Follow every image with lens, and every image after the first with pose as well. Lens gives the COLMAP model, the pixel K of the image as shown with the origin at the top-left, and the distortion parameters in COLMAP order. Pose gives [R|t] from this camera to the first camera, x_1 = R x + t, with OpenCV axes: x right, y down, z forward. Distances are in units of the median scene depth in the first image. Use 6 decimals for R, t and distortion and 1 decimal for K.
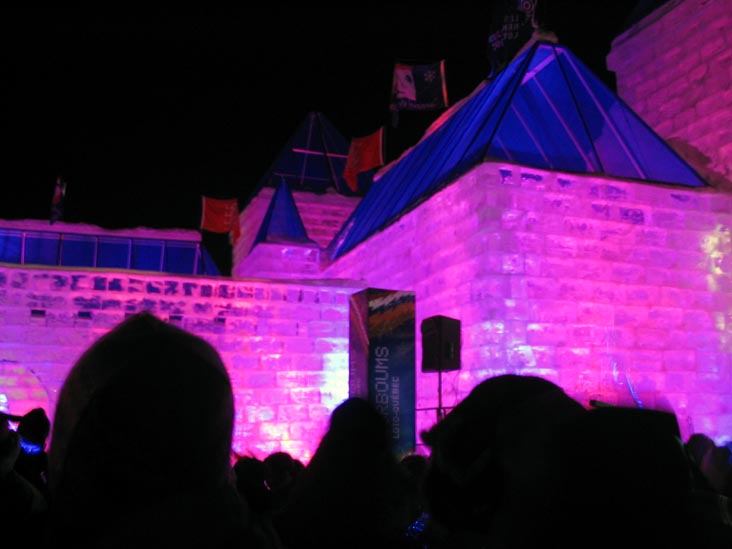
lens RADIAL K [[835.7, 0, 362.3], [0, 835.7, 287.5], [0, 0, 1]] dist [-0.101597, 0.000000]
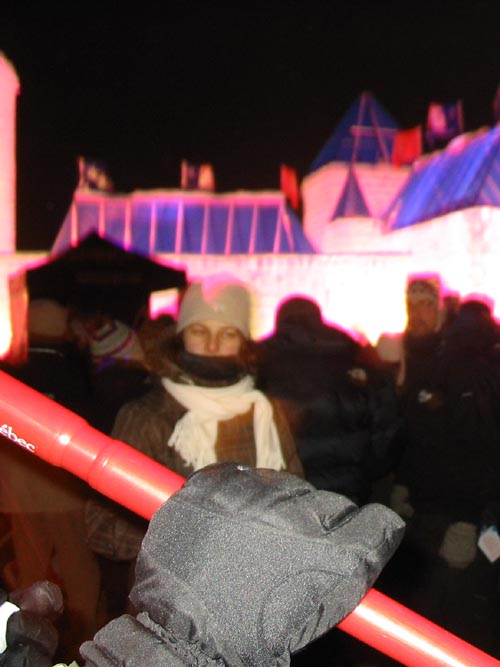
lens RADIAL K [[761.5, 0, 251.3], [0, 761.5, 334.8], [0, 0, 1]] dist [-0.101597, 0.000000]
pose [[0.983235, -0.011499, -0.181978, -0.044769], [0.045068, 0.982371, 0.181430, -0.136960], [0.176684, -0.186590, 0.966420, -0.541750]]
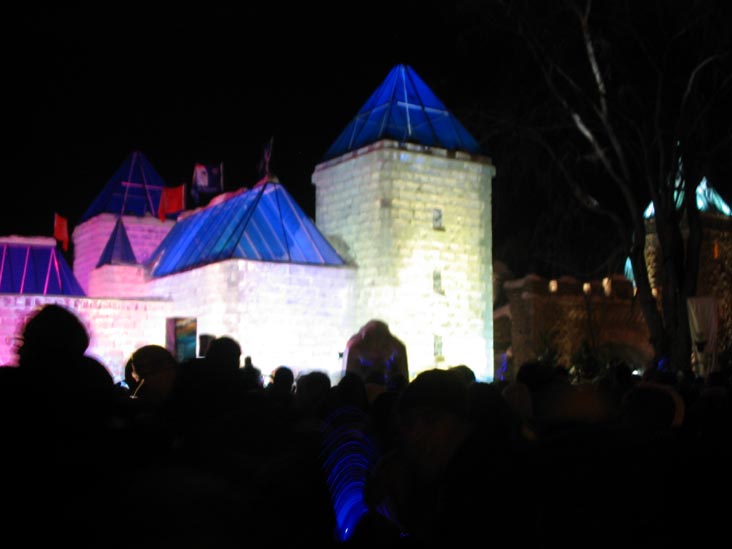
lens RADIAL K [[835.7, 0, 362.0], [0, 835.7, 273.9], [0, 0, 1]] dist [-0.101597, 0.000000]
pose [[0.970561, 0.027969, 0.239225, -0.032633], [-0.043434, 0.997276, 0.059619, -0.208235], [-0.236905, -0.068255, 0.969132, -0.951923]]
